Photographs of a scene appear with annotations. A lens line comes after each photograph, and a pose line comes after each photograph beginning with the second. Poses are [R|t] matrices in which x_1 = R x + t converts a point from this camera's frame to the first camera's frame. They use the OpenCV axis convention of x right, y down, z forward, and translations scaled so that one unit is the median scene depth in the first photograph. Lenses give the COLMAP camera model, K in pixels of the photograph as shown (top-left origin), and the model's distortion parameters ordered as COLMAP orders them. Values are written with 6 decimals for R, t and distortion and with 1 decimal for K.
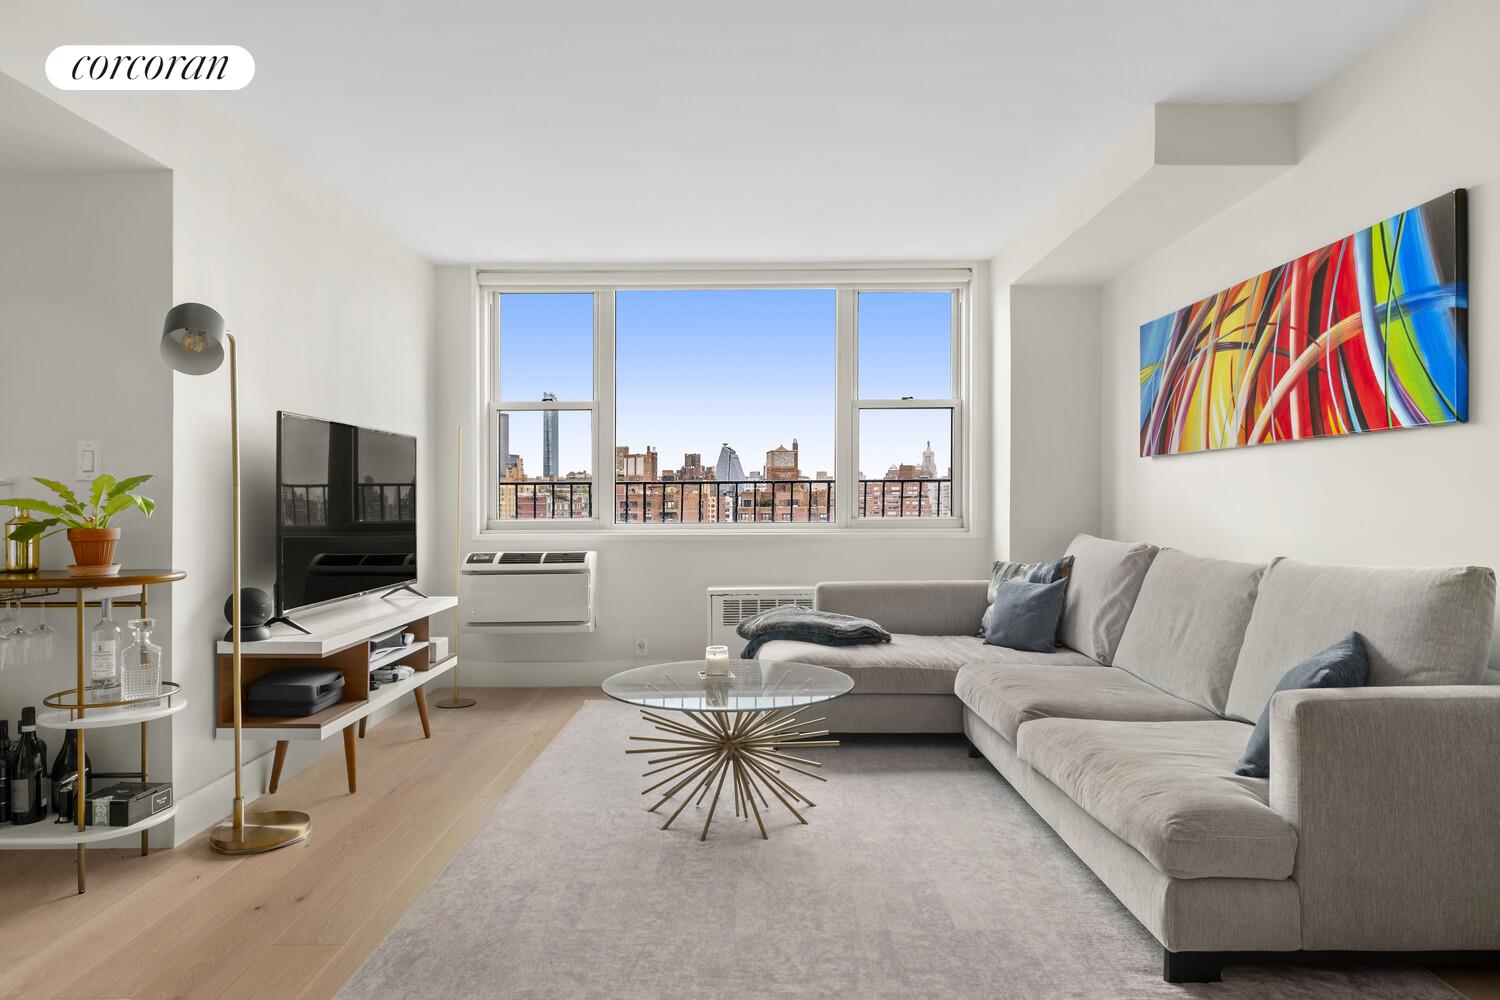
lens RADIAL K [[887.8, 0, 750.0], [0, 887.8, 500.0], [0, 0, 1]] dist [0.004973, 0.000236]
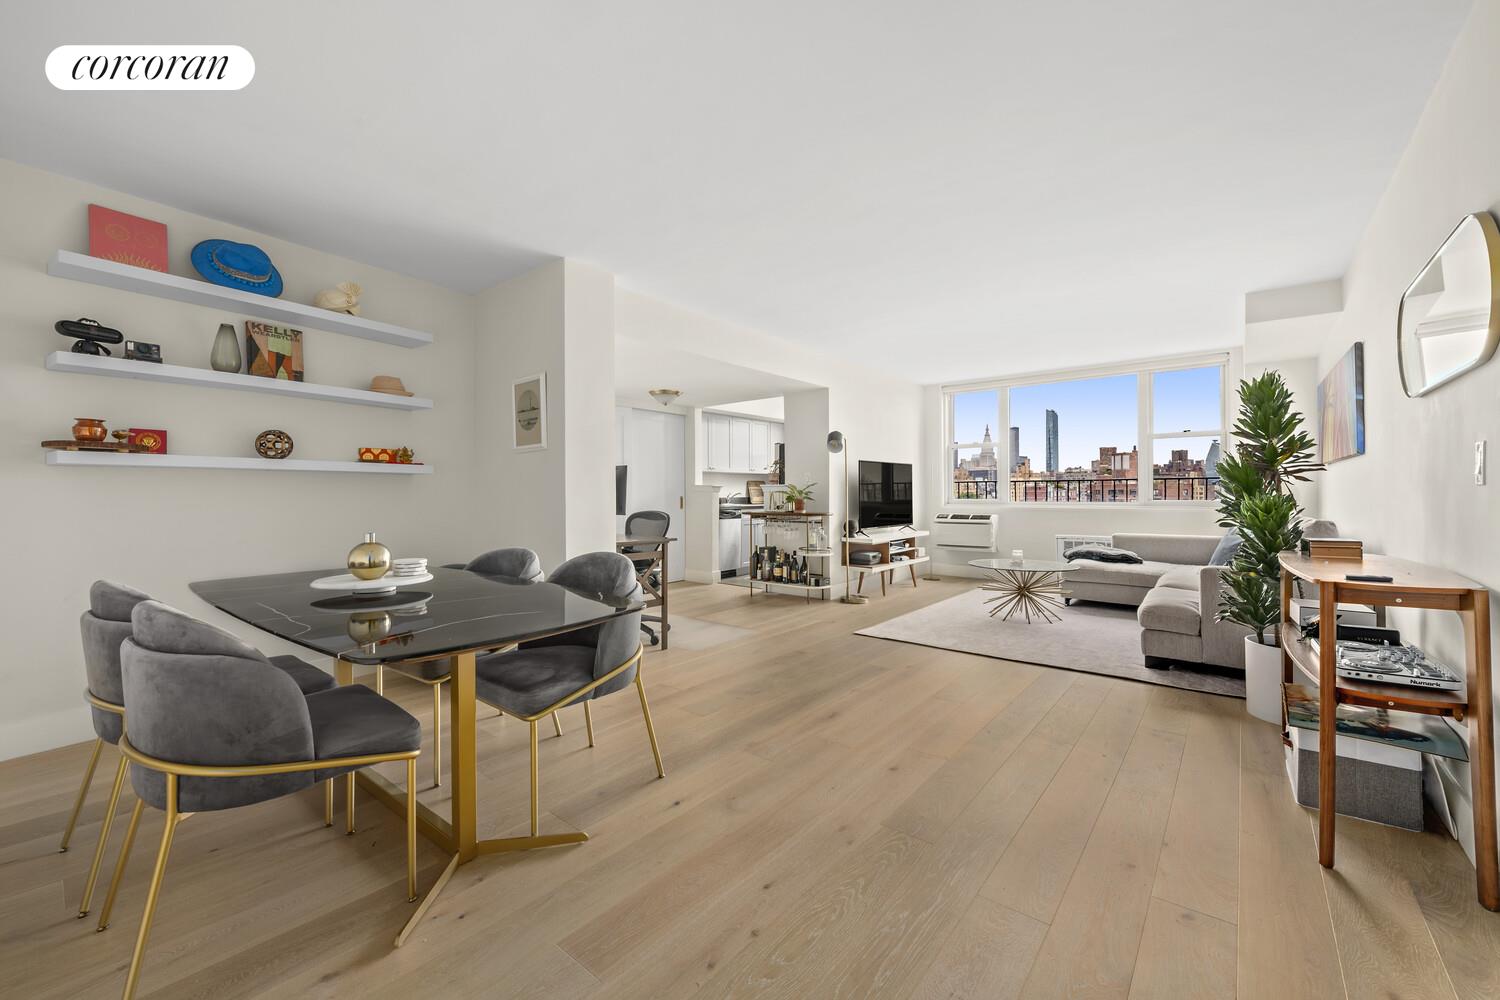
lens RADIAL K [[603.6, 0, 745.9], [0, 603.6, 464.6], [0, 0, 1]] dist [0.001151, 0.000064]
pose [[0.769837, -0.025985, -0.637711, 0.417312], [0.000611, 0.999200, -0.039977, -0.006348], [0.638240, 0.030386, 0.769238, -0.710977]]
